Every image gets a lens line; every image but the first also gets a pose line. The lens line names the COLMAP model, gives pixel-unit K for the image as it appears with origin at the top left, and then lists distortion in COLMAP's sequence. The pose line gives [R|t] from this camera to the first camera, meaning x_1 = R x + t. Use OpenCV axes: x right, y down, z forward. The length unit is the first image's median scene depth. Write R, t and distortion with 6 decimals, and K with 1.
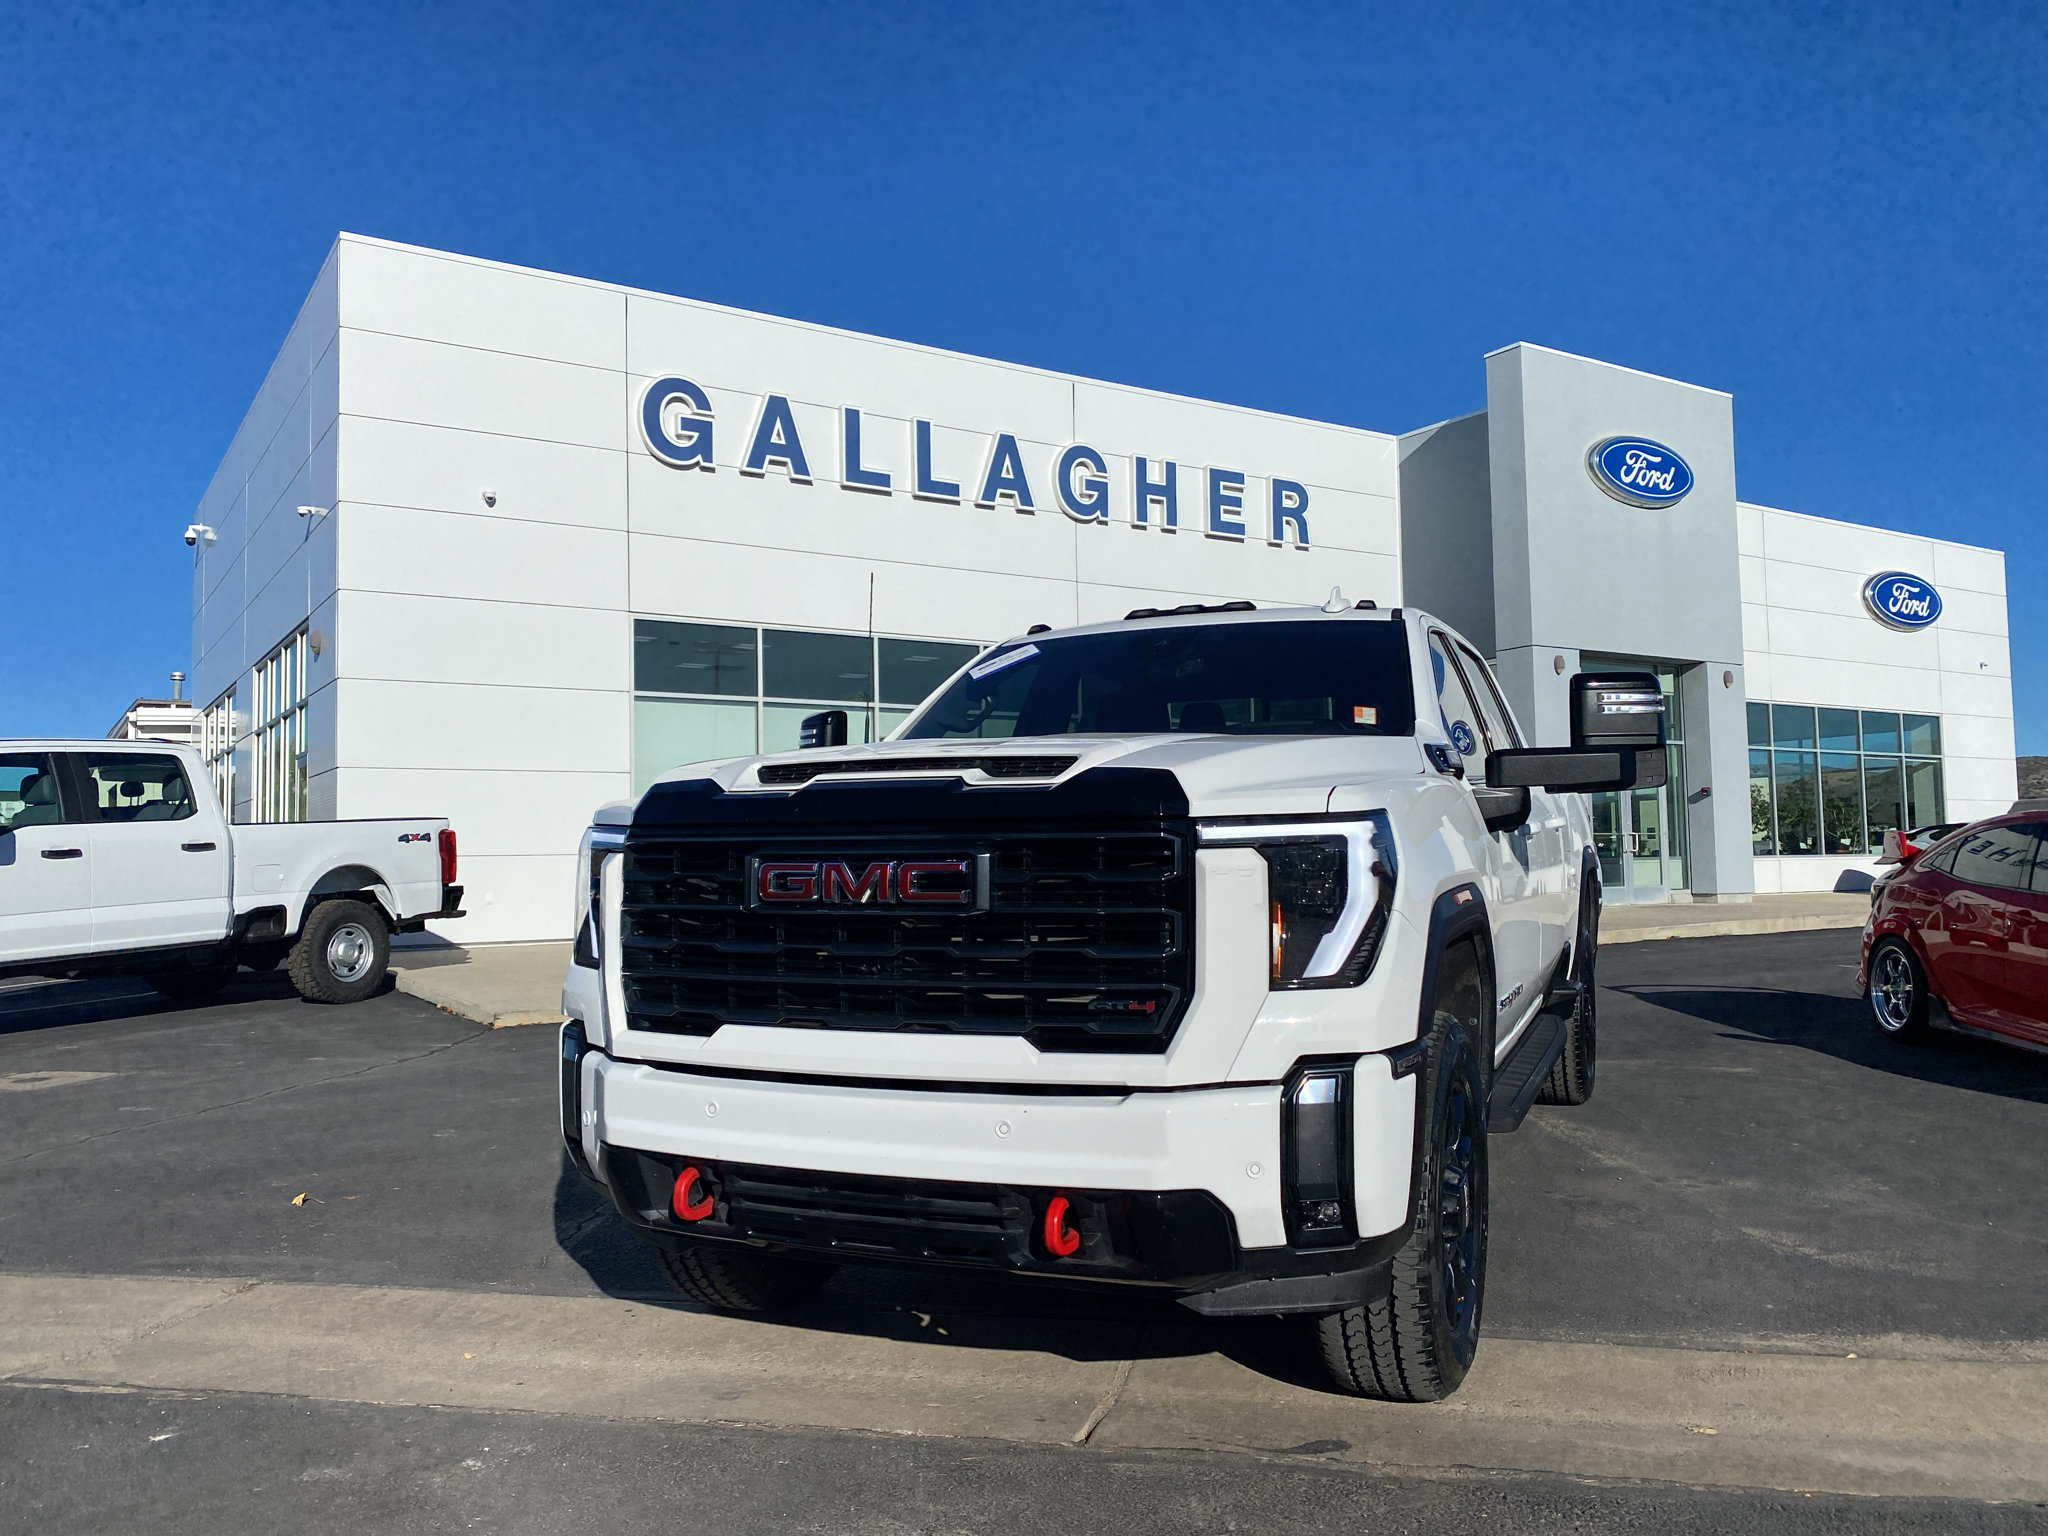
lens RADIAL K [[1546.1, 0, 1020.3], [0, 1546.1, 782.2], [0, 0, 1]] dist [0.124398, -0.199271]
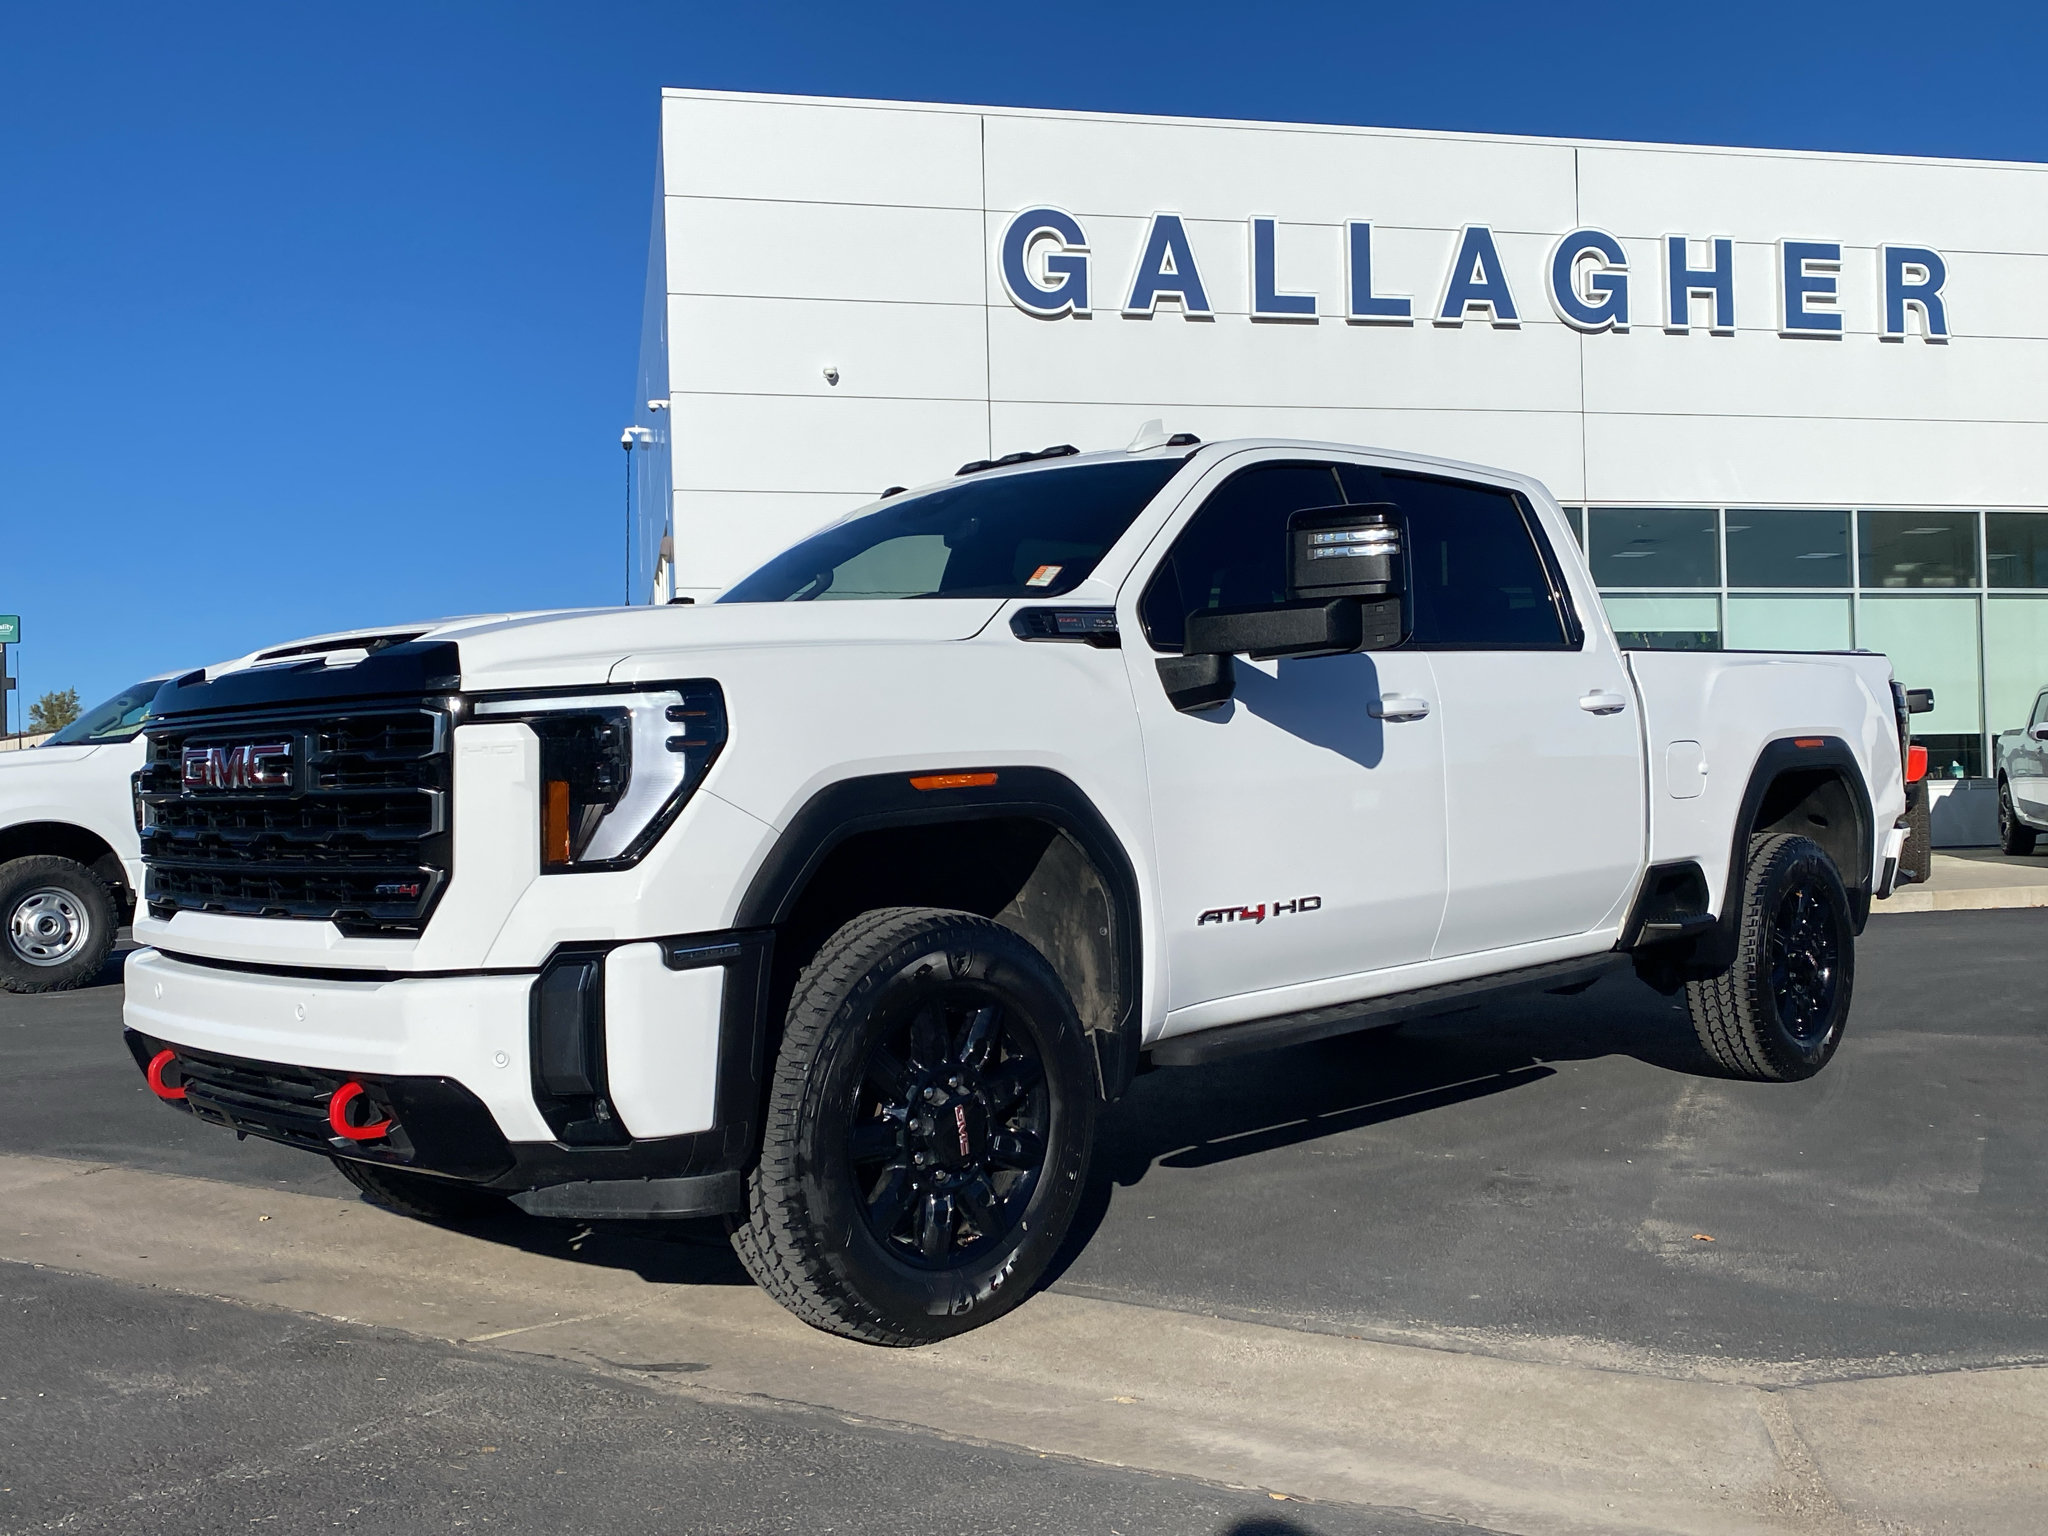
lens RADIAL K [[1942.7, 0, 1013.2], [0, 1942.7, 789.4], [0, 0, 1]] dist [0.097997, -0.236088]
pose [[0.933971, -0.009624, -0.357219, 0.130926], [0.026745, 0.998716, 0.043017, 0.006107], [0.356346, -0.049731, 0.933030, 0.000833]]
